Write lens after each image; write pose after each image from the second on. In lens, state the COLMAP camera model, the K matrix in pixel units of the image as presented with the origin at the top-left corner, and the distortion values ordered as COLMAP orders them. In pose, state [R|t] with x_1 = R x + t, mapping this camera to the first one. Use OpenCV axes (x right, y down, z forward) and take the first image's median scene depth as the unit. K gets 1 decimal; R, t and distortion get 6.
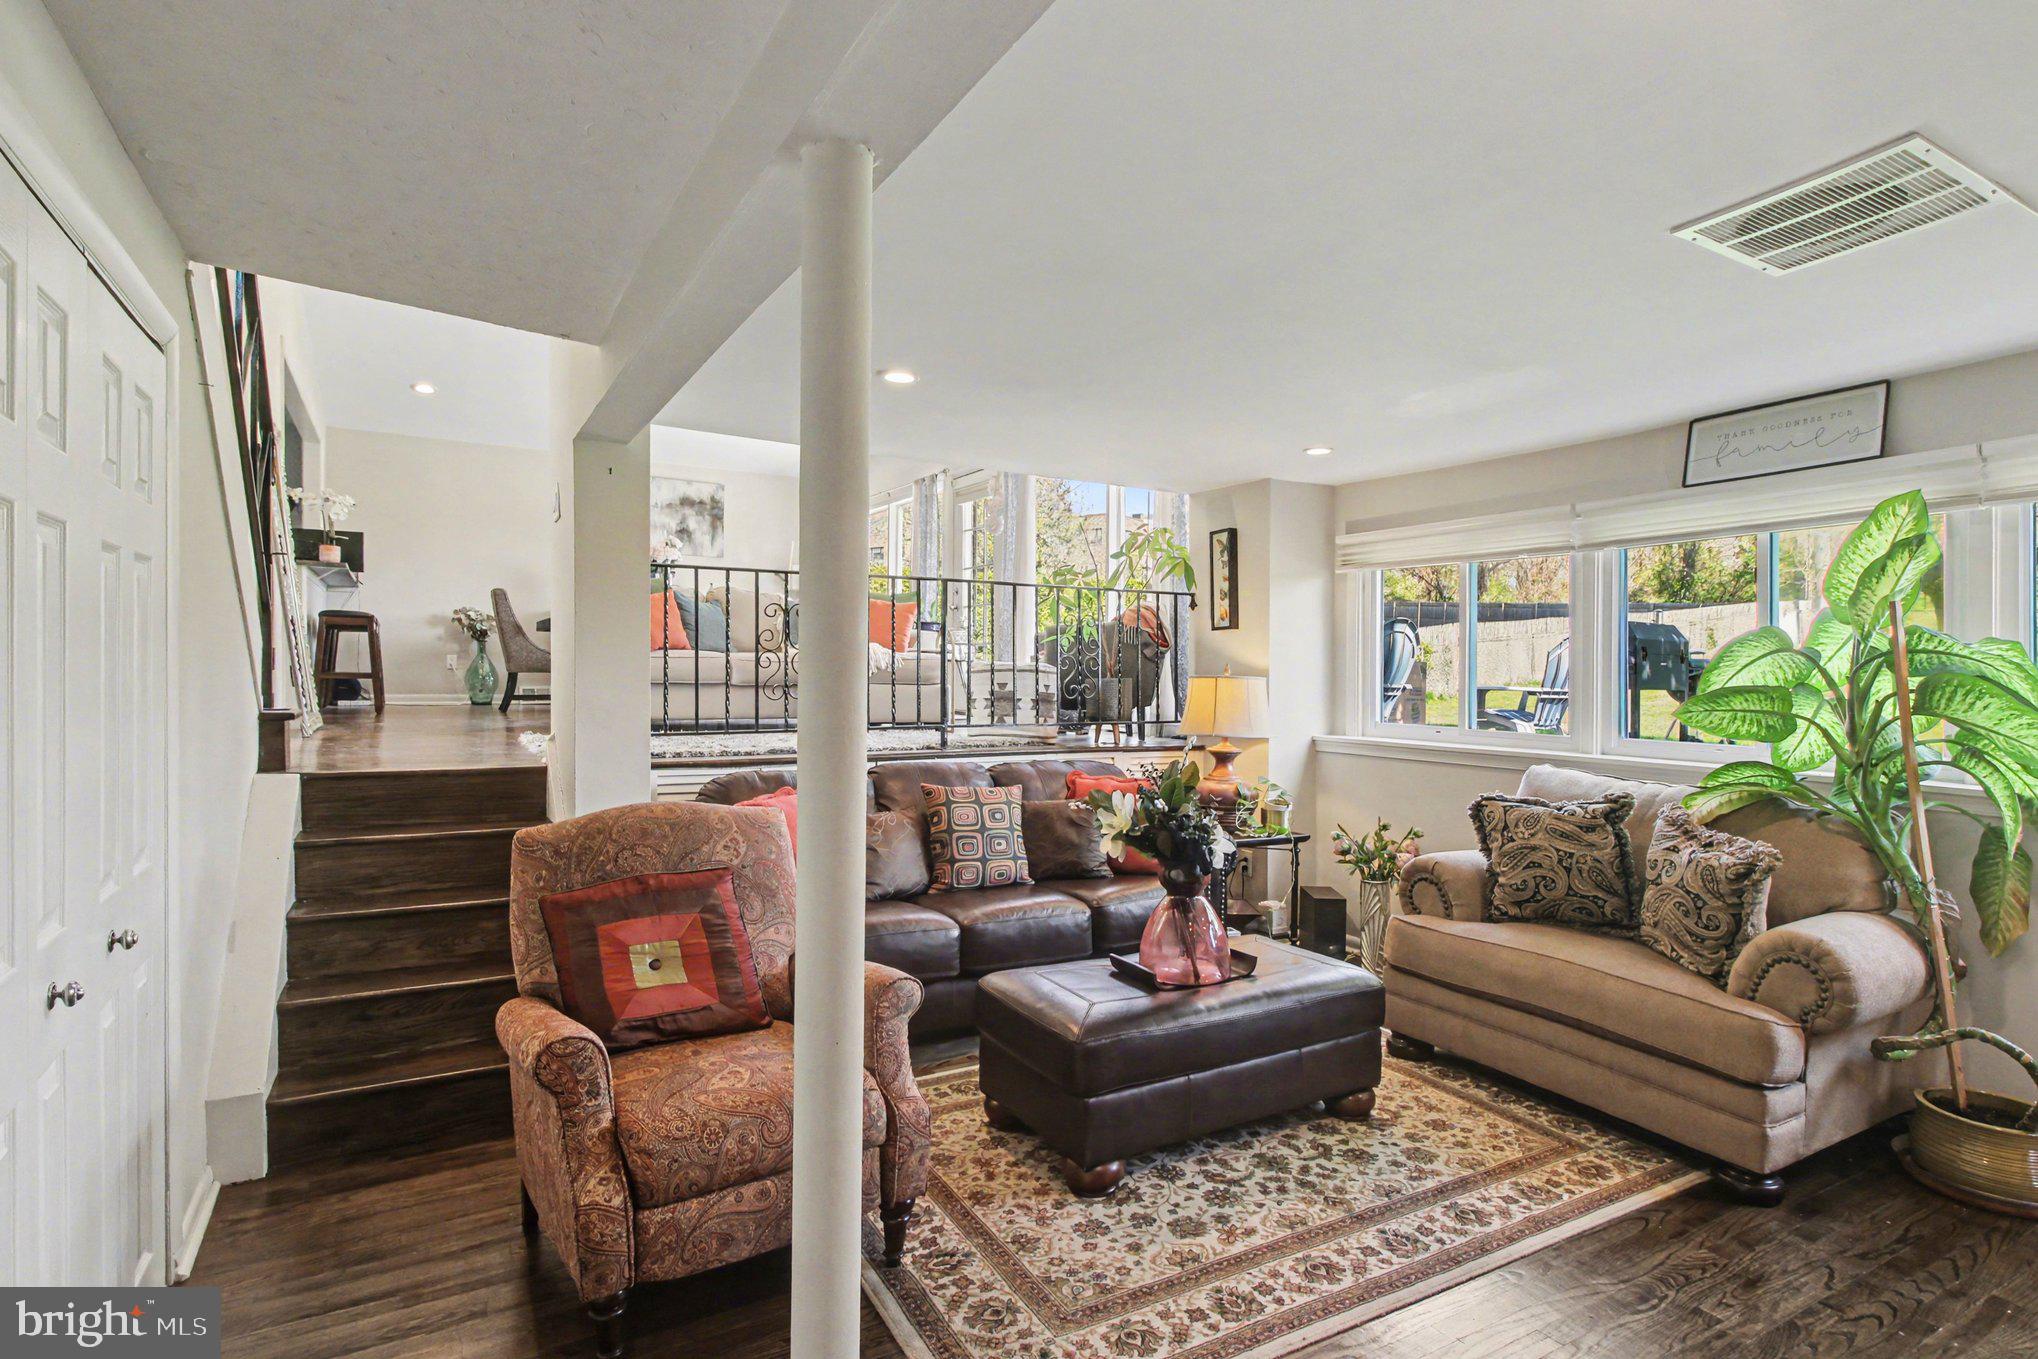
lens RADIAL K [[1063.4, 0, 1014.0], [0, 1063.4, 682.6], [0, 0, 1]] dist [-0.005666, 0.000096]
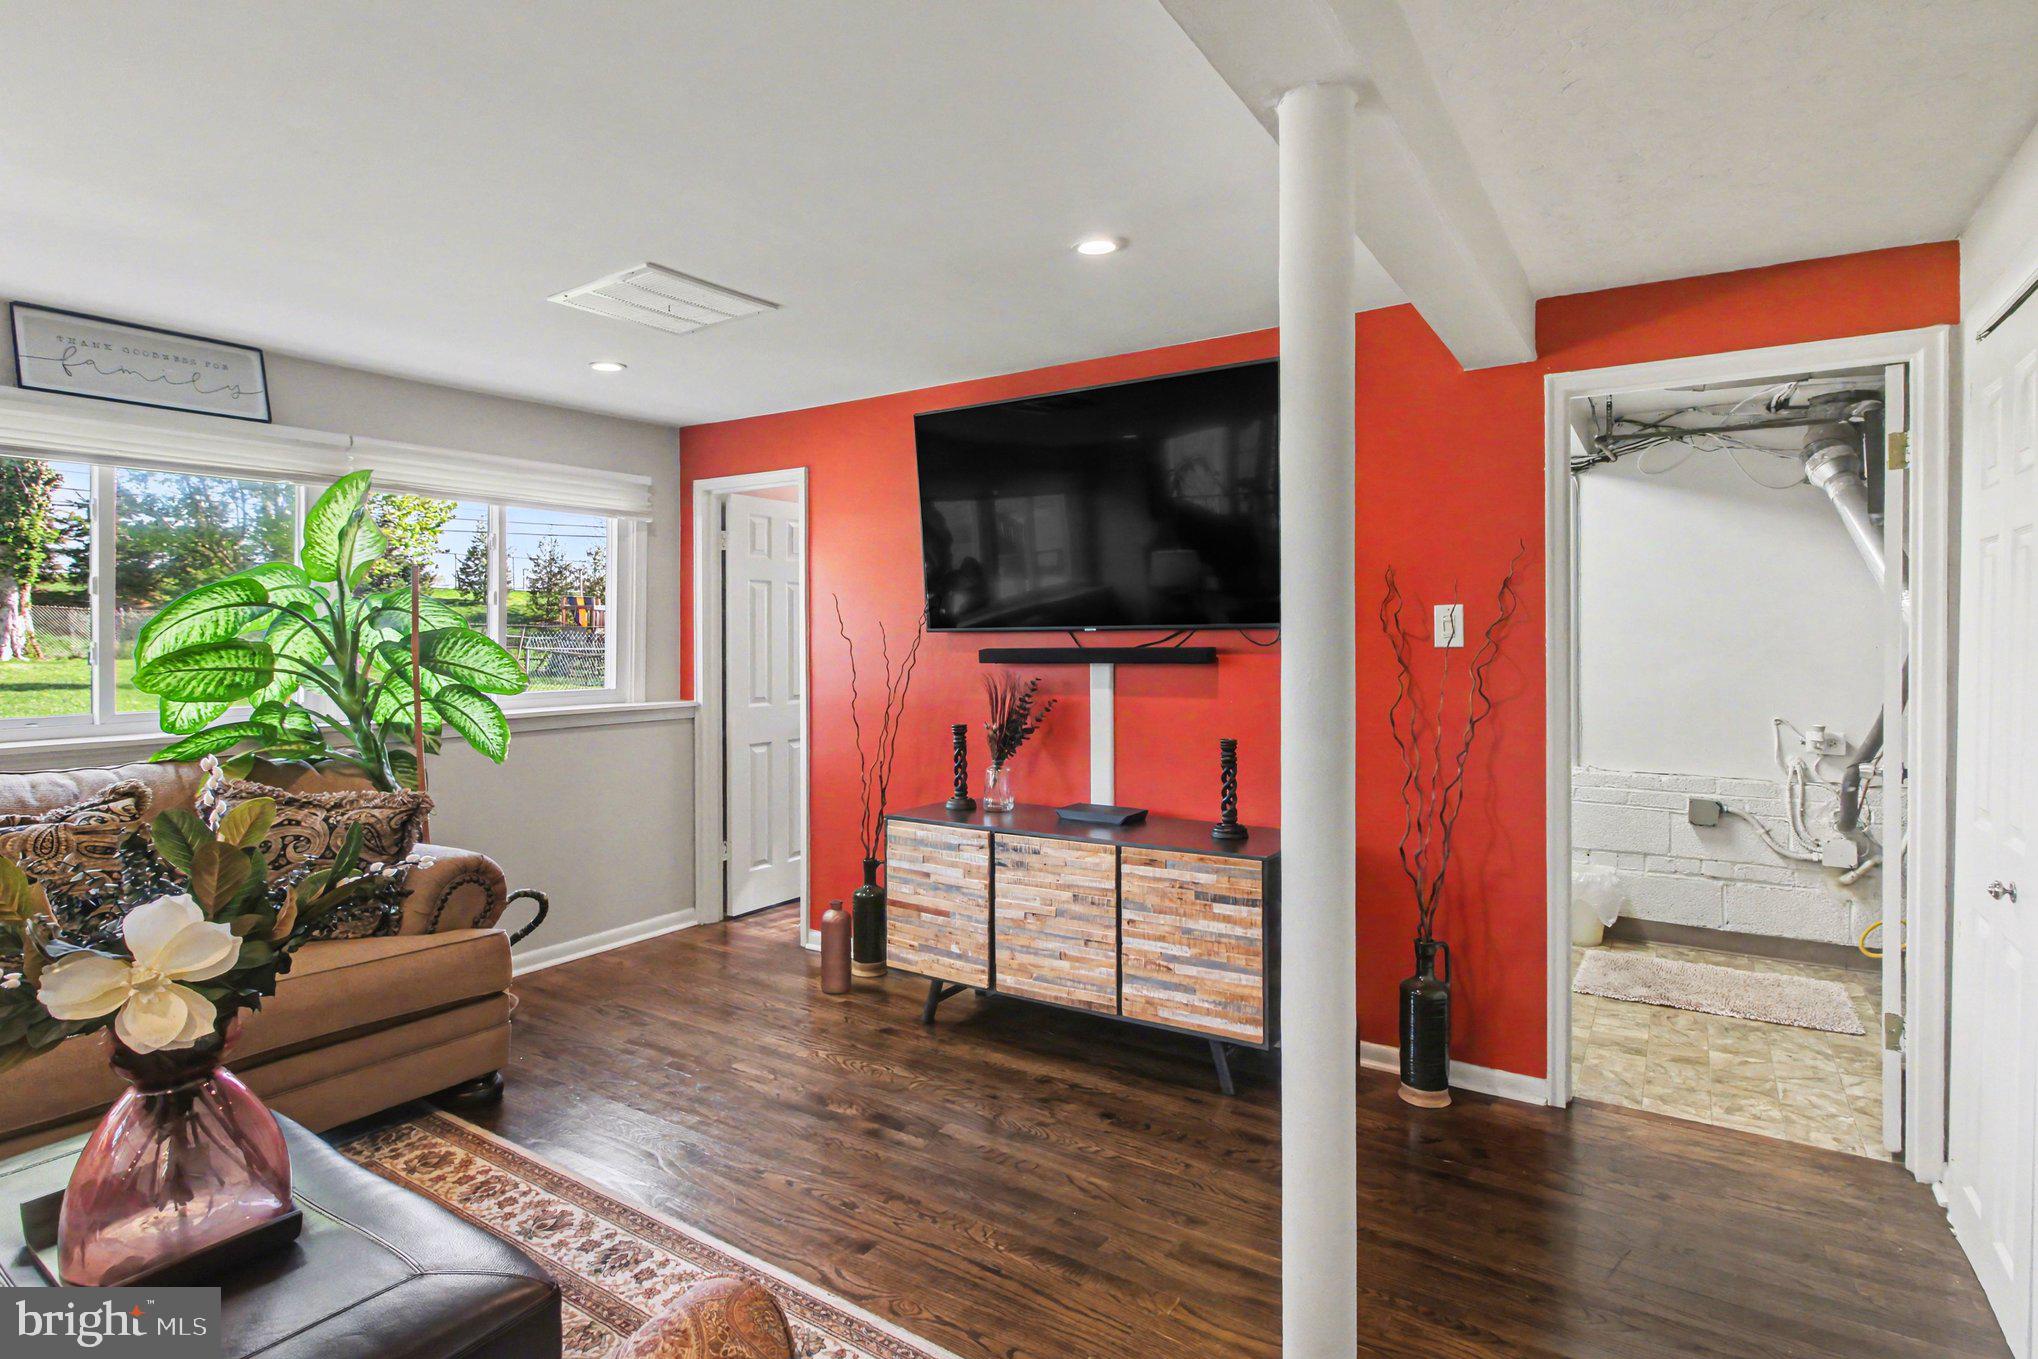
lens RADIAL K [[1063.4, 0, 966.2], [0, 1063.4, 633.7], [0, 0, 1]] dist [-0.005666, 0.000096]
pose [[-0.434520, -0.006705, 0.900637, -0.432540], [0.010030, 0.999874, 0.012283, -0.009368], [-0.900606, 0.014370, -0.434398, 0.845257]]
